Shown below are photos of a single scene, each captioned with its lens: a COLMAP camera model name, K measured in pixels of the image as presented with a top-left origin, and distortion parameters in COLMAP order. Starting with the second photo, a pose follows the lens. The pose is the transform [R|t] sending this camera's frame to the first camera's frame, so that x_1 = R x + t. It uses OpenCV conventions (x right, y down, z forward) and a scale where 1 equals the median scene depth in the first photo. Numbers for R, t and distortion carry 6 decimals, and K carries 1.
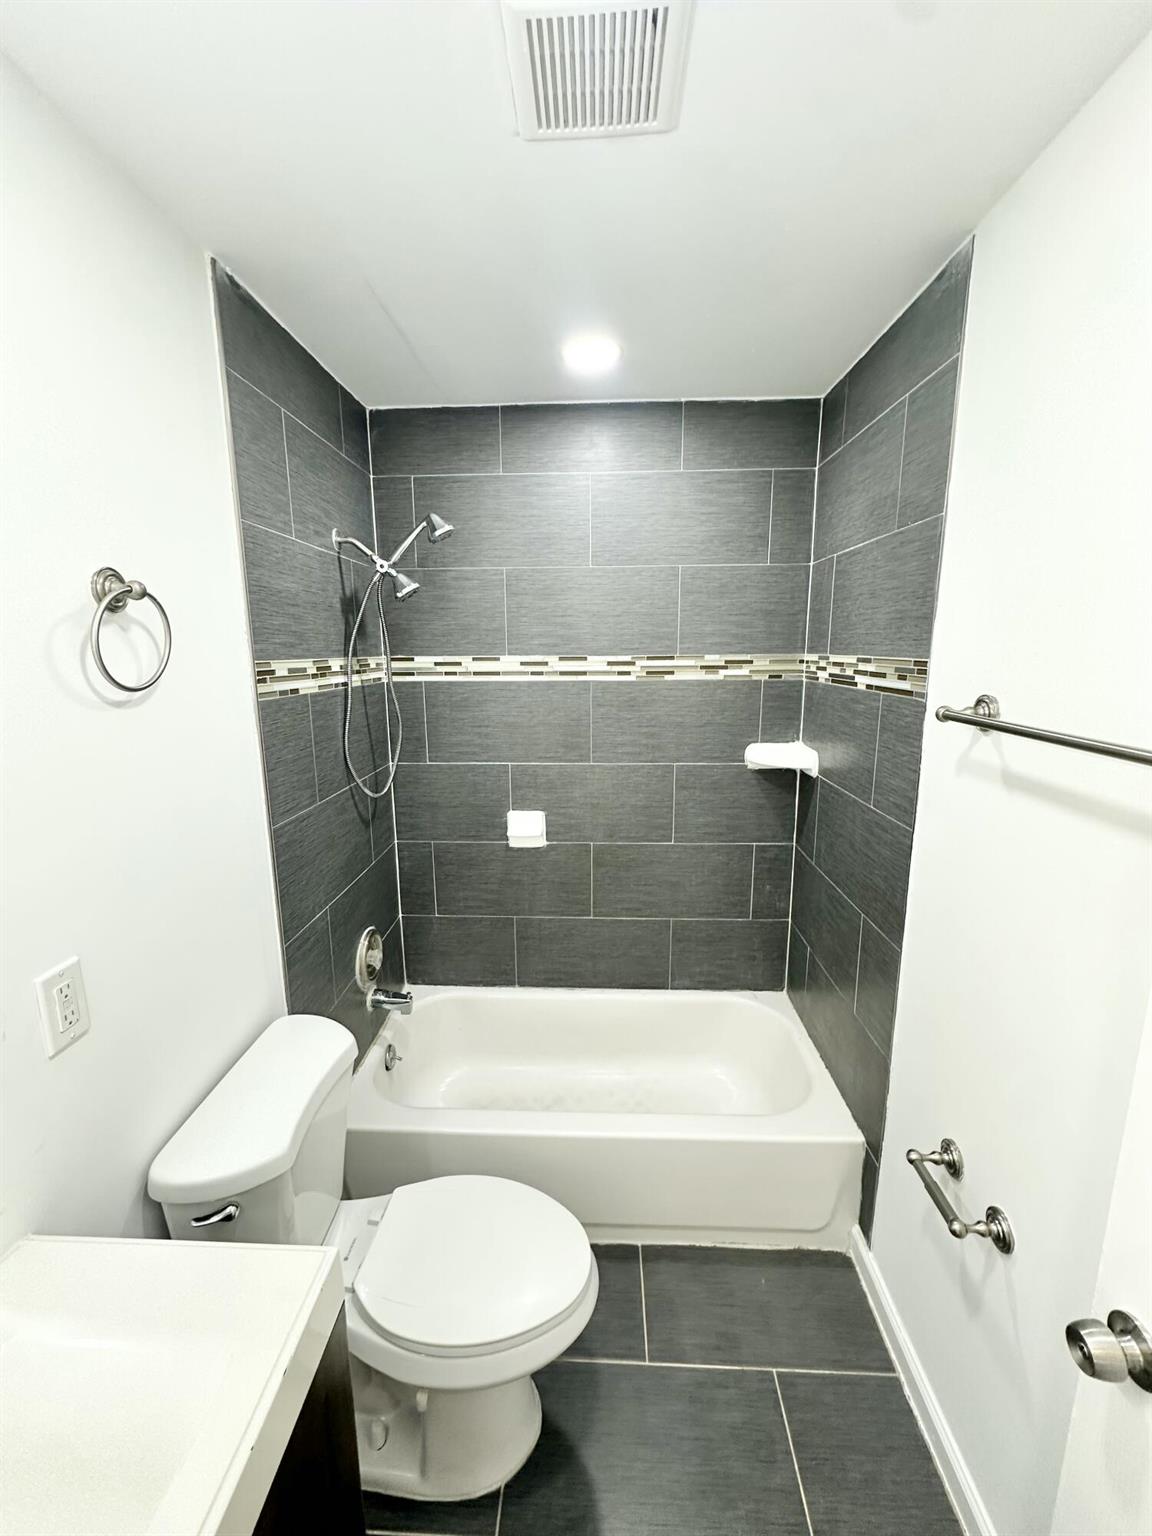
lens RADIAL K [[613.7, 0, 576.0], [0, 613.7, 765.4], [0, 0, 1]] dist [-0.007314, 0.001199]
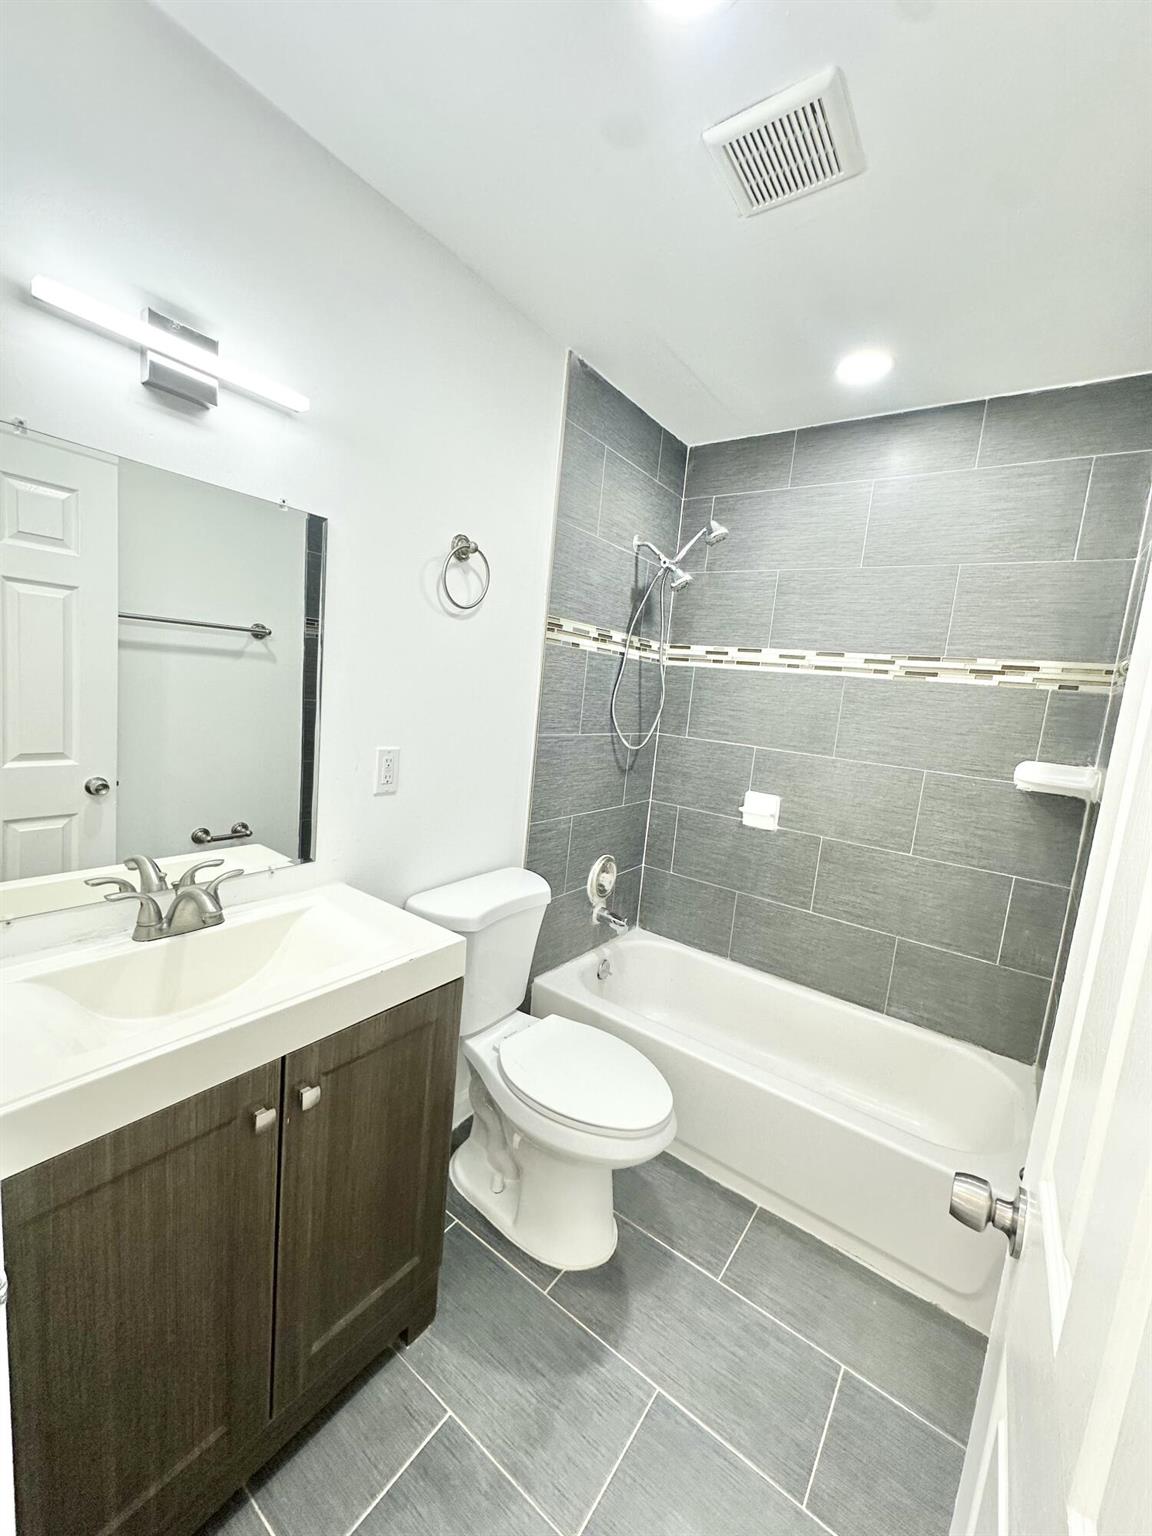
lens RADIAL K [[613.7, 0, 576.0], [0, 613.7, 765.4], [0, 0, 1]] dist [-0.007314, 0.001199]
pose [[0.827925, 0.155782, -0.538769, 0.232238], [-0.202162, 0.978963, -0.027602, 0.130313], [0.523135, 0.131771, 0.842001, -0.085439]]
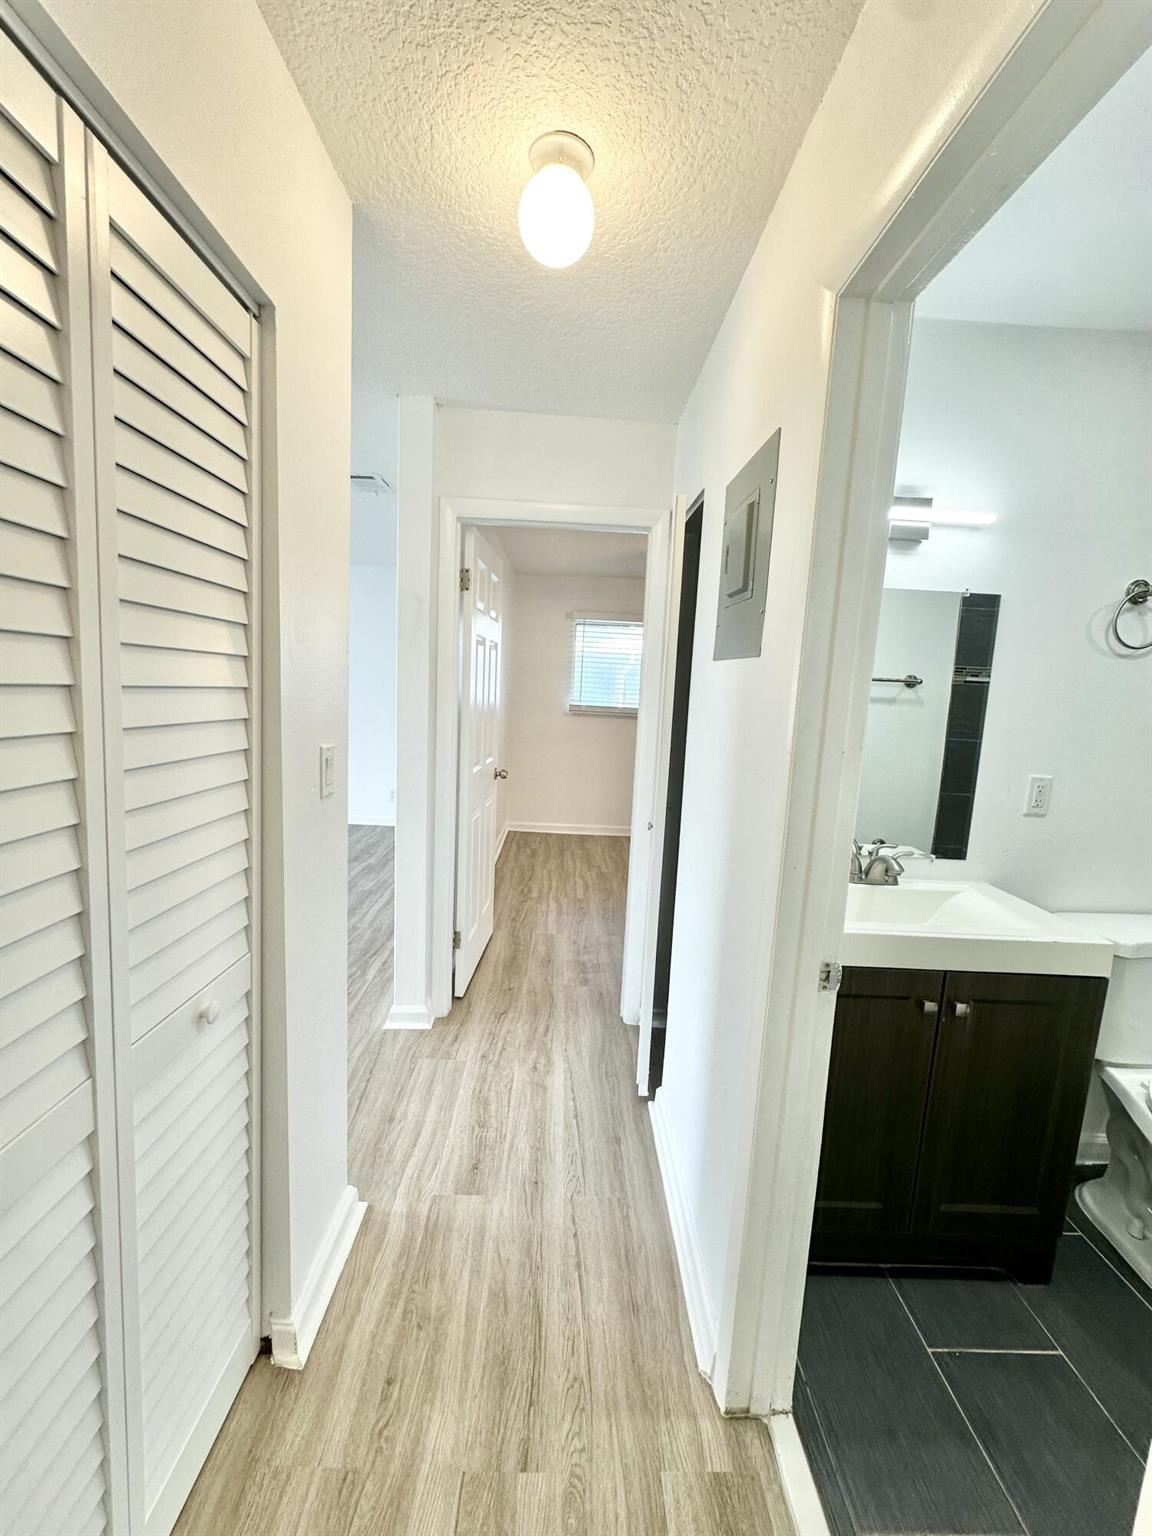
lens RADIAL K [[613.7, 0, 576.0], [0, 613.7, 765.4], [0, 0, 1]] dist [-0.007314, 0.001199]
pose [[0.053820, 0.138954, -0.988835, 0.446988], [-0.241257, 0.962742, 0.122156, 0.172112], [0.968968, 0.231989, 0.085338, -0.286490]]
